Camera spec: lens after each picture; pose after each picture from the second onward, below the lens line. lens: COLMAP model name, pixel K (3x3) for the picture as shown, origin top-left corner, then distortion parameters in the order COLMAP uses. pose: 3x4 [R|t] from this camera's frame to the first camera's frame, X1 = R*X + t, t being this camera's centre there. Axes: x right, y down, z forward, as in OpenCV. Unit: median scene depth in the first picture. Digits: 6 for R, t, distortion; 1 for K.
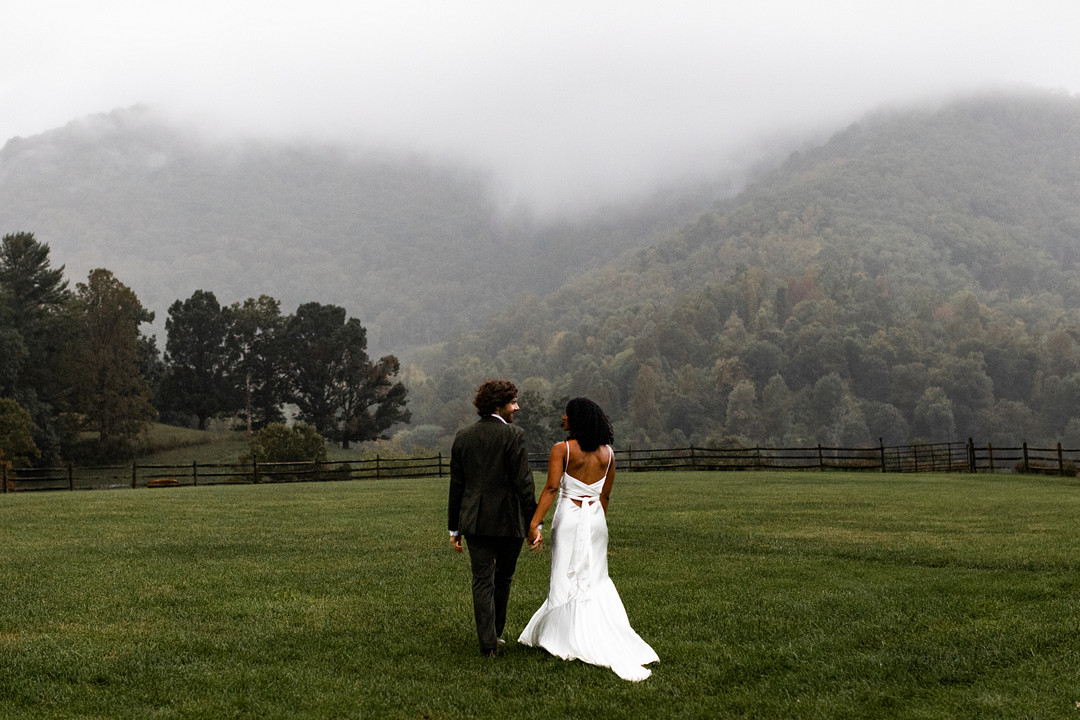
lens RADIAL K [[1492.1, 0, 532.4], [0, 1492.1, 360.8], [0, 0, 1]] dist [0.015361, 0.000000]
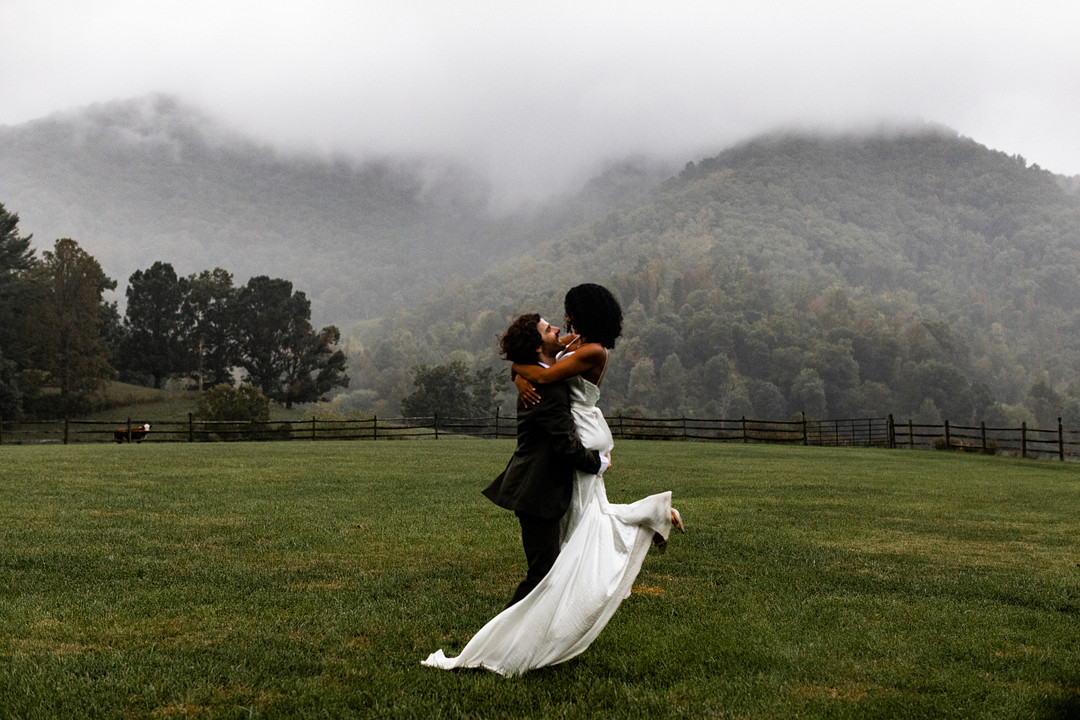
lens RADIAL K [[1492.1, 0, 550.6], [0, 1492.1, 356.3], [0, 0, 1]] dist [0.015361, 0.000000]
pose [[0.998179, 0.027519, 0.053677, 0.009107], [-0.028549, 0.999421, 0.018515, -0.007177], [-0.053137, -0.020014, 0.998387, -0.131784]]
